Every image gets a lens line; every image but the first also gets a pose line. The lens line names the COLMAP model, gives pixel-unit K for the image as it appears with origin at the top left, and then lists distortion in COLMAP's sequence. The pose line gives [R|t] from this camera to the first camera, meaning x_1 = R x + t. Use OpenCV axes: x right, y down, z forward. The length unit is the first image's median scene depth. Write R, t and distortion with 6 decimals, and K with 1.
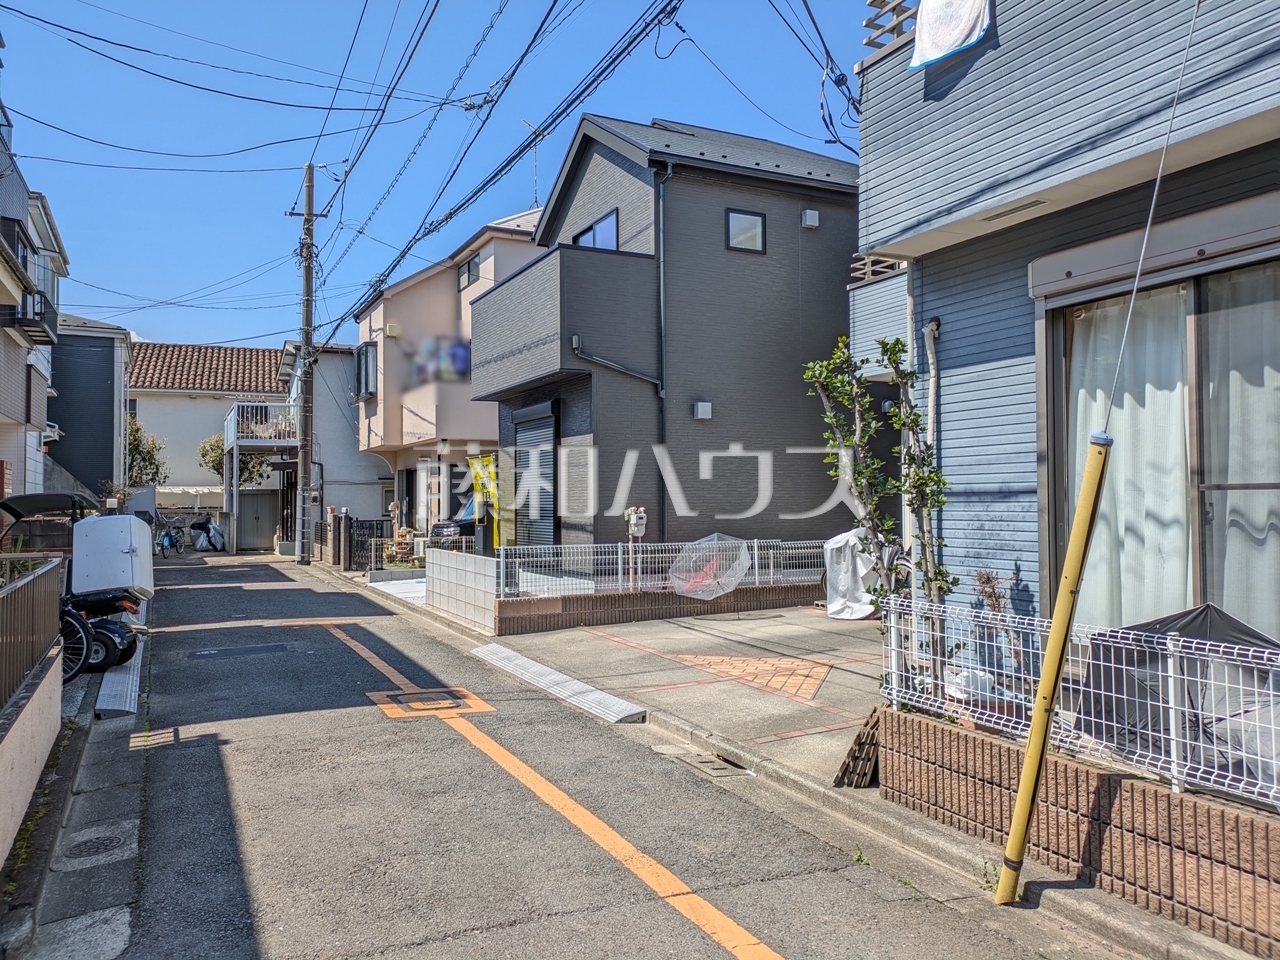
lens RADIAL K [[941.4, 0, 652.3], [0, 941.4, 456.9], [0, 0, 1]] dist [0.053660, -0.022589]
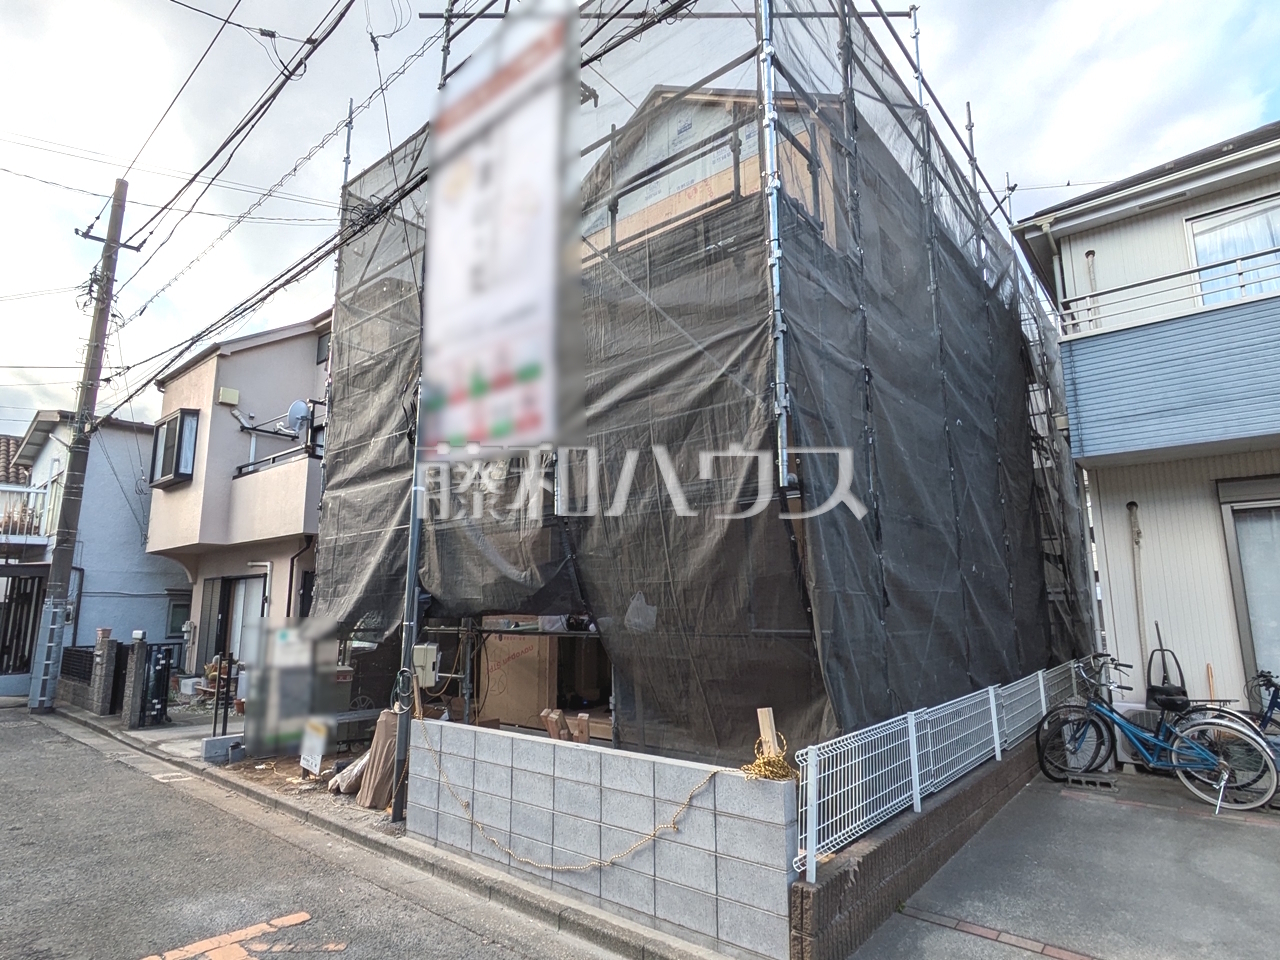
lens RADIAL K [[700.6, 0, 638.6], [0, 700.6, 497.1], [0, 0, 1]] dist [-0.003711, 0.002490]
pose [[0.924037, 0.073948, 0.375083, -0.165470], [-0.024607, 0.990585, -0.134673, 0.015757], [-0.381510, 0.115213, 0.917157, 0.344183]]
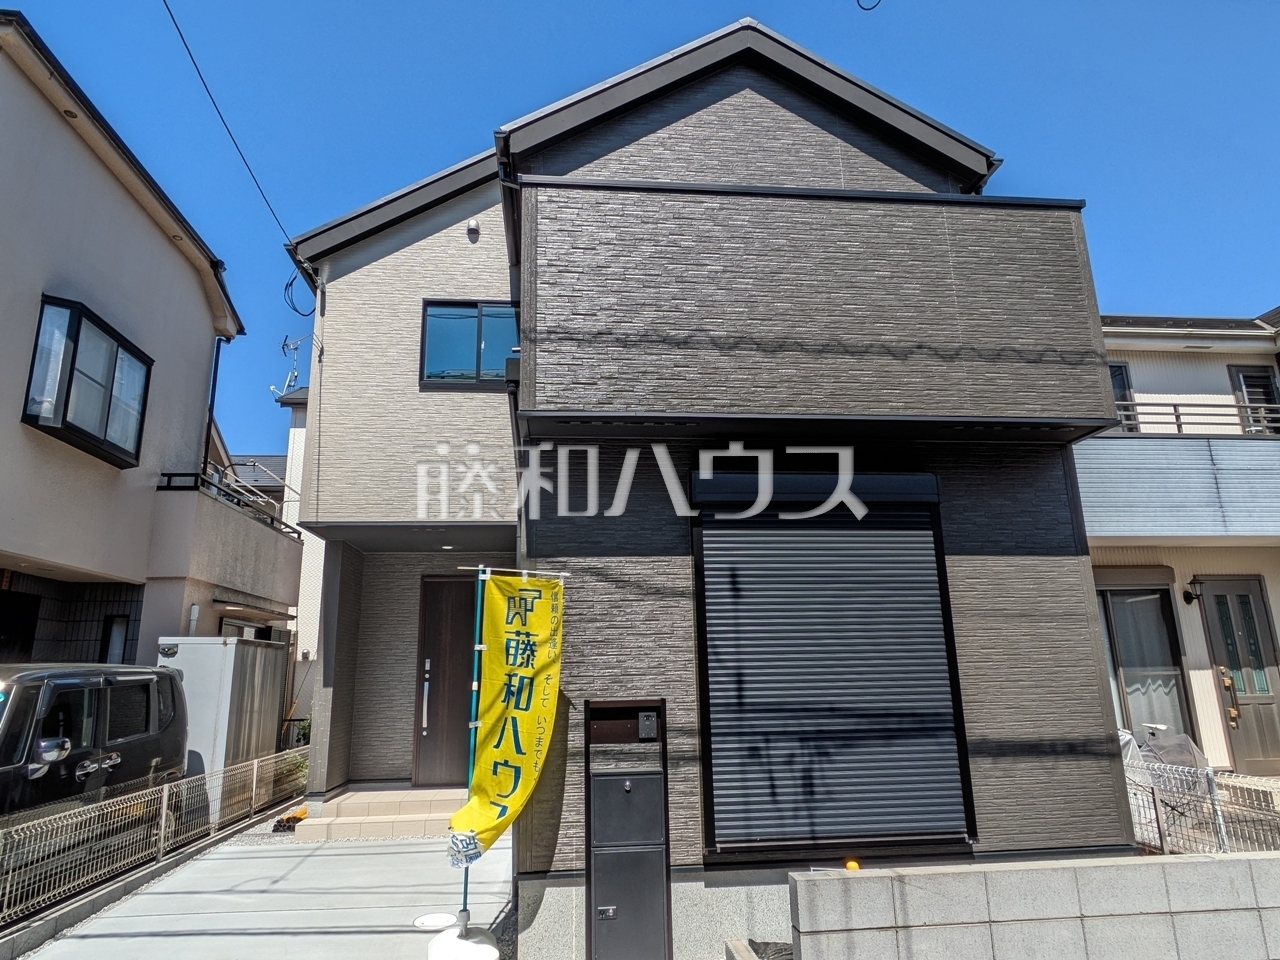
lens RADIAL K [[759.9, 0, 626.9], [0, 759.9, 497.5], [0, 0, 1]] dist [0.004307, -0.002984]
pose [[0.369449, 0.220800, 0.902638, -0.299217], [-0.019910, 0.973018, -0.229867, 0.026371], [-0.929038, 0.066952, 0.363877, 0.589146]]
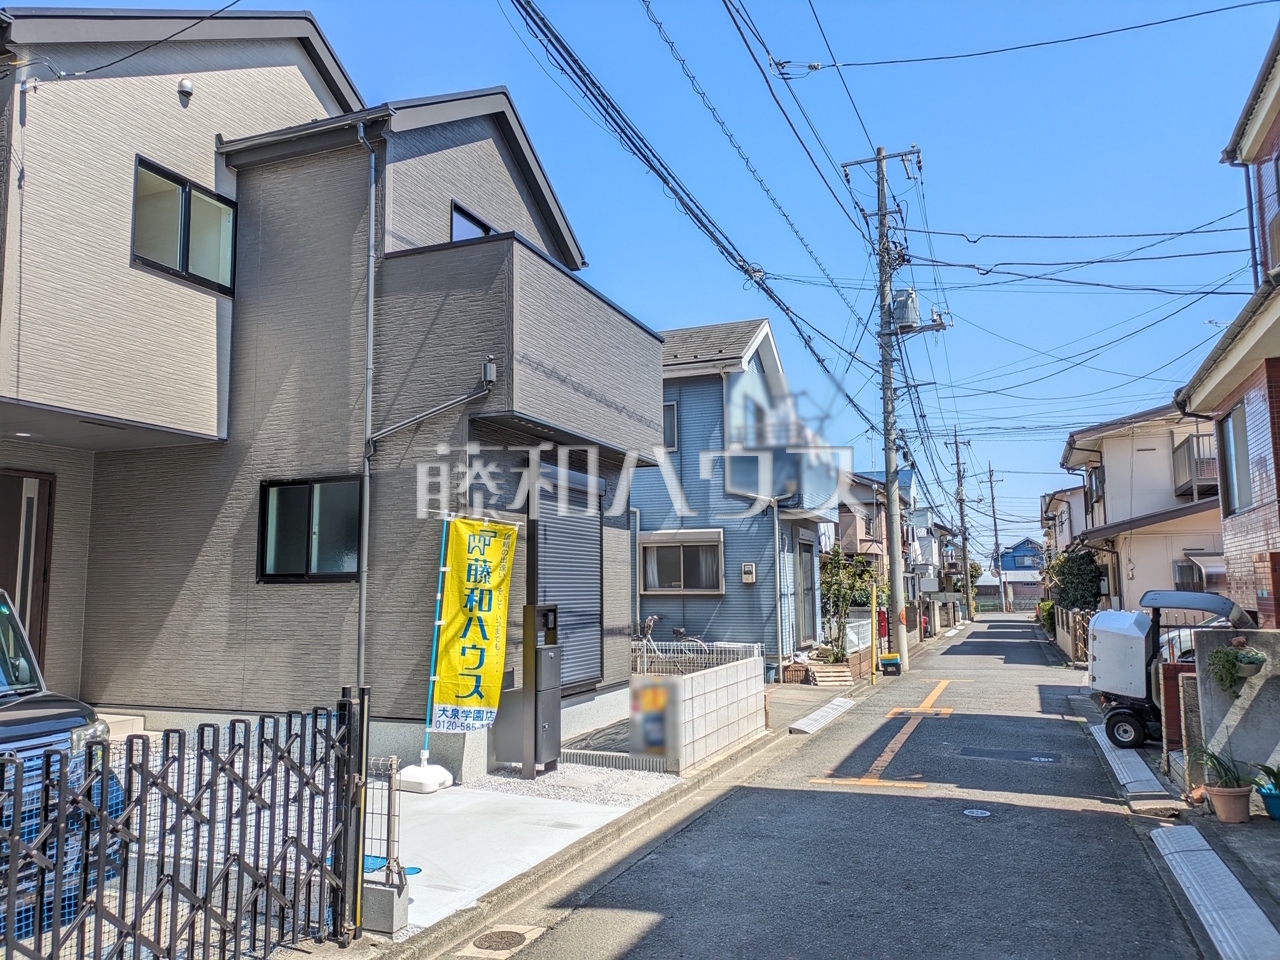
lens RADIAL K [[941.4, 0, 618.4], [0, 941.4, 486.4], [0, 0, 1]] dist [0.053660, -0.022589]
pose [[-0.642876, 0.104108, 0.758863, -0.437660], [-0.010130, 0.989478, -0.144327, 0.039686], [-0.765904, -0.100472, -0.635057, 0.900020]]
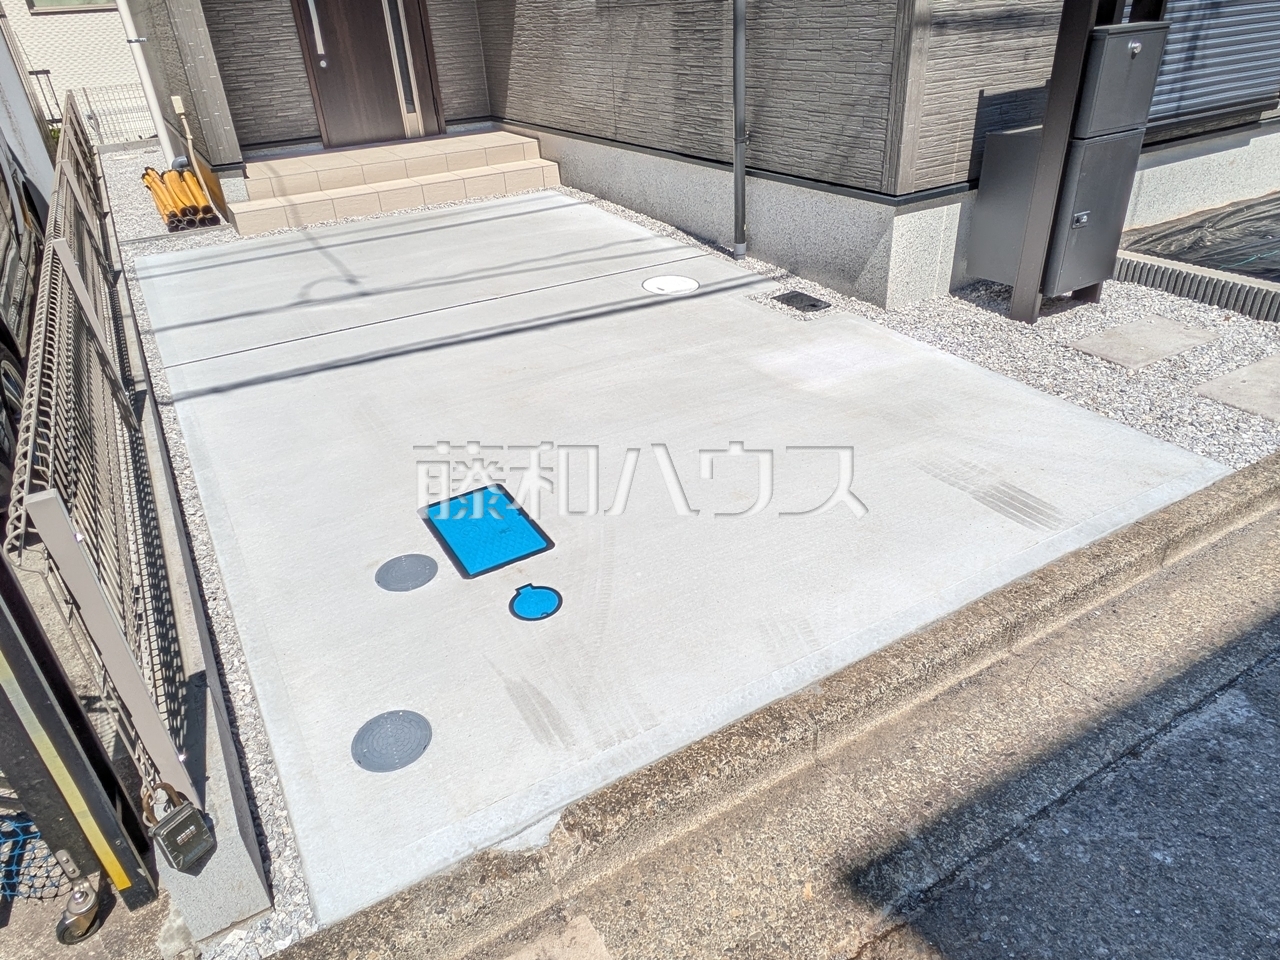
lens RADIAL K [[837.1, 0, 629.6], [0, 837.1, 474.8], [0, 0, 1]] dist [0.007258, -0.007692]
pose [[-0.046566, -0.476338, 0.878028, -0.270558], [0.021016, 0.878320, 0.477611, 0.046511], [-0.998694, 0.040693, -0.030889, 0.757301]]
